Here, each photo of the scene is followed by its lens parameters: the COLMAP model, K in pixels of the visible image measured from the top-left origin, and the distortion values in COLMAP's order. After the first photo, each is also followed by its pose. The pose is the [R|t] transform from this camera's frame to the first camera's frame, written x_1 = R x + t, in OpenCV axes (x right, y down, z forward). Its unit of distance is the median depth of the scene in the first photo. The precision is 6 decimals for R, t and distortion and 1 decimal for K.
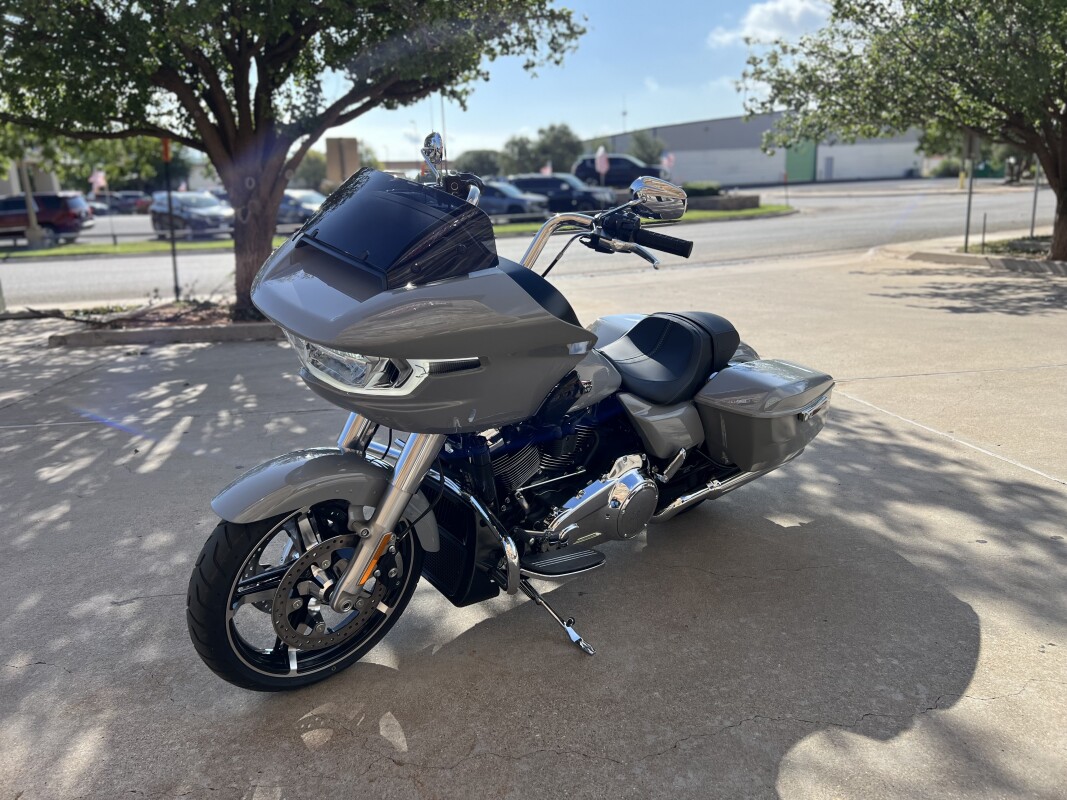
lens RADIAL K [[804.9, 0, 527.6], [0, 804.9, 408.2], [0, 0, 1]] dist [0.057329, -0.066393]
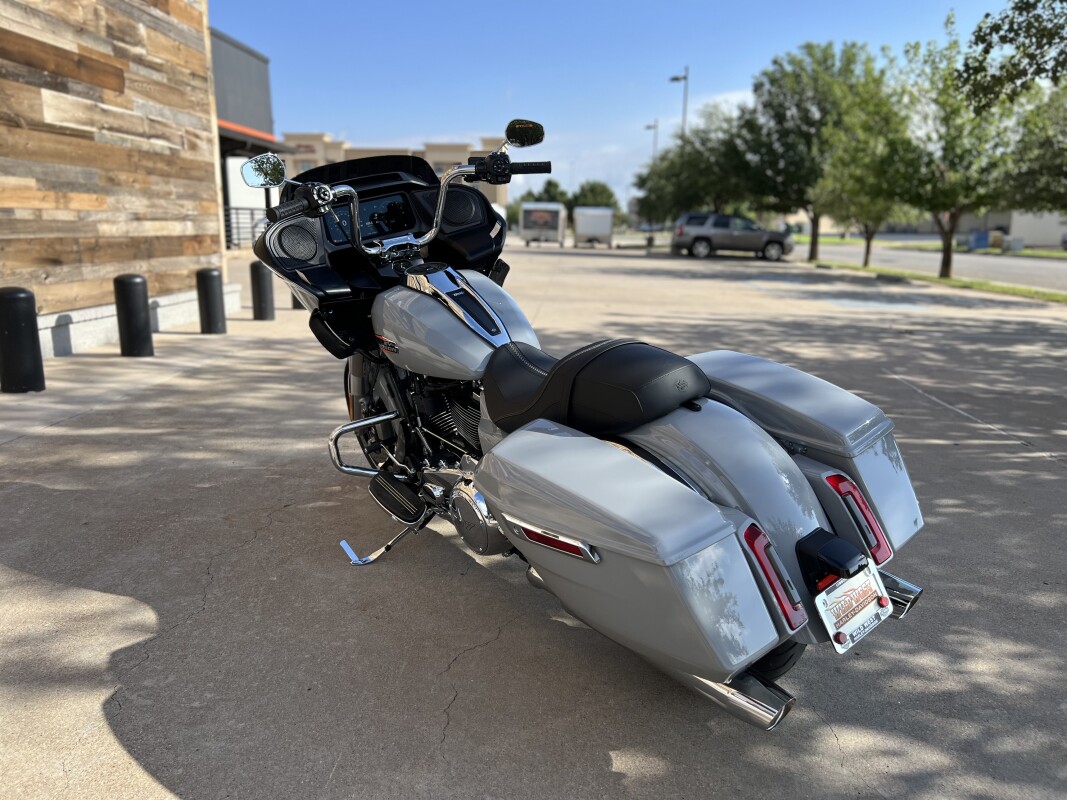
lens RADIAL K [[804.7, 0, 536.8], [0, 804.7, 402.0], [0, 0, 1]] dist [0.044106, -0.046753]
pose [[-0.132119, 0.245547, -0.960339, 0.162496], [-0.261969, 0.925735, 0.272740, -0.044996], [0.955990, 0.287614, -0.057981, 0.183048]]
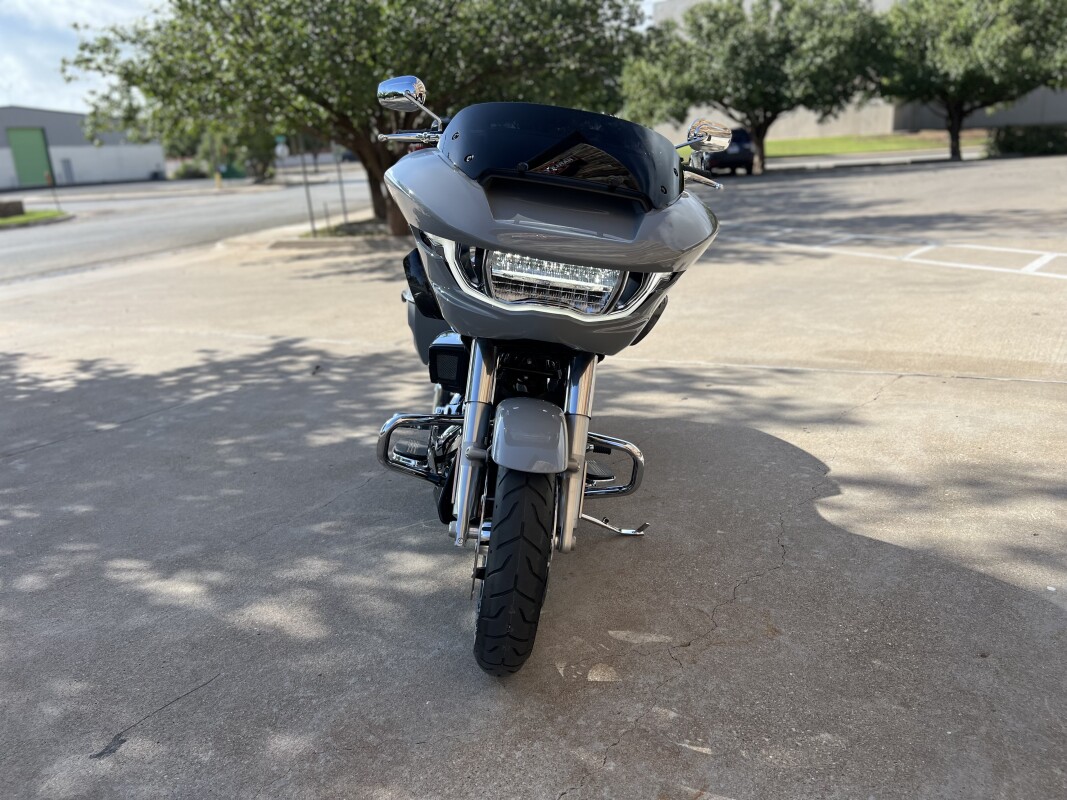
lens RADIAL K [[804.7, 0, 536.8], [0, 804.7, 402.0], [0, 0, 1]] dist [0.044106, -0.046753]
pose [[0.652061, -0.223973, 0.724329, -0.121351], [0.231101, 0.968621, 0.091468, -0.004231], [-0.722087, 0.107750, 0.683360, 0.041878]]
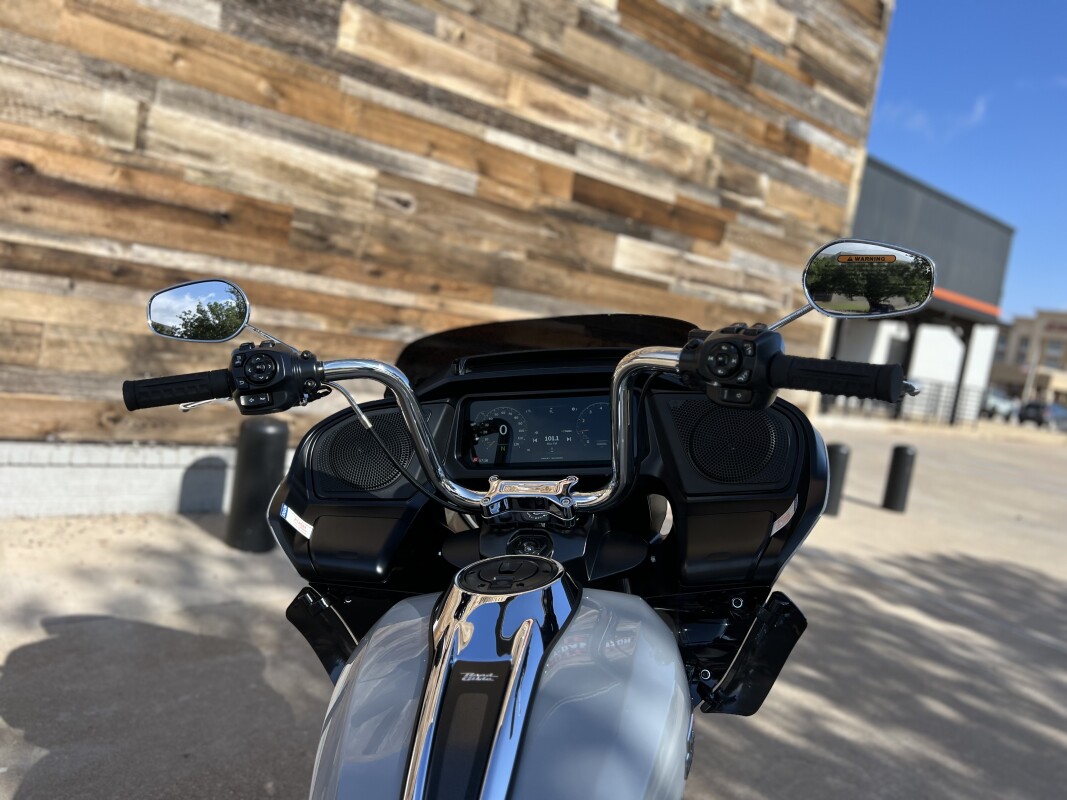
lens RADIAL K [[804.9, 0, 527.6], [0, 804.9, 408.2], [0, 0, 1]] dist [0.057329, -0.066393]
pose [[-0.820664, -0.033346, -0.570438, 0.035296], [-0.263933, 0.907543, 0.326657, -0.054474], [0.506804, 0.418633, -0.753589, 0.189374]]
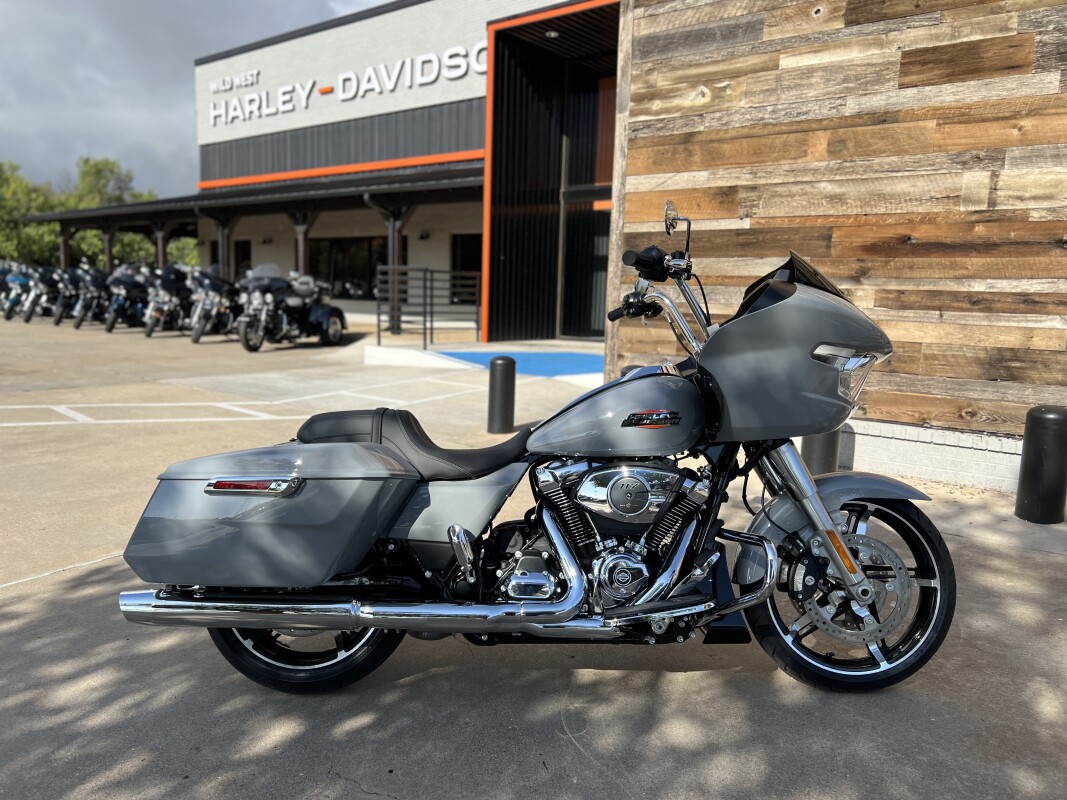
lens RADIAL K [[820.4, 0, 533.5], [0, 820.4, 400.0], [0, 0, 1]] dist [0.007402, -0.002768]
pose [[-0.727728, -0.068509, 0.682436, -0.099816], [0.173324, 0.944334, 0.279629, -0.064432], [-0.663604, 0.321776, -0.675344, 0.276386]]
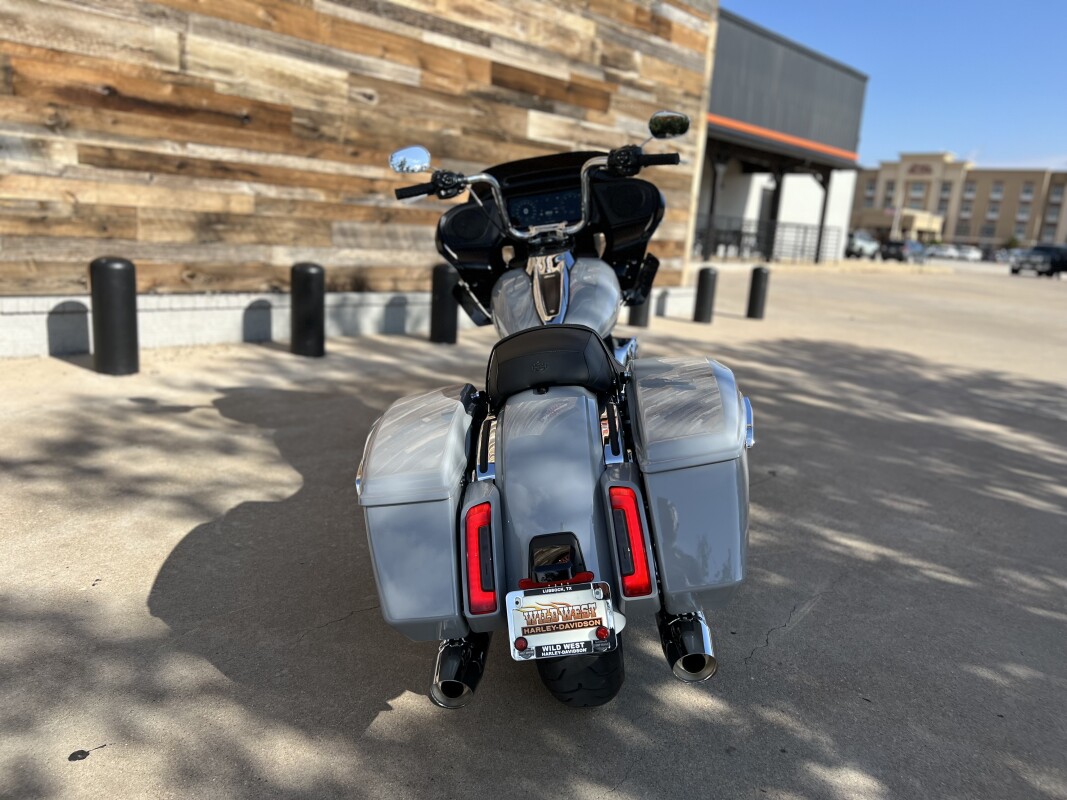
lens RADIAL K [[804.7, 0, 536.8], [0, 804.7, 402.0], [0, 0, 1]] dist [0.044106, -0.046753]
pose [[-0.734738, 0.133732, -0.665038, 0.124364], [-0.217065, 0.882478, 0.417272, -0.064072], [0.642684, 0.450942, -0.619361, 0.268482]]
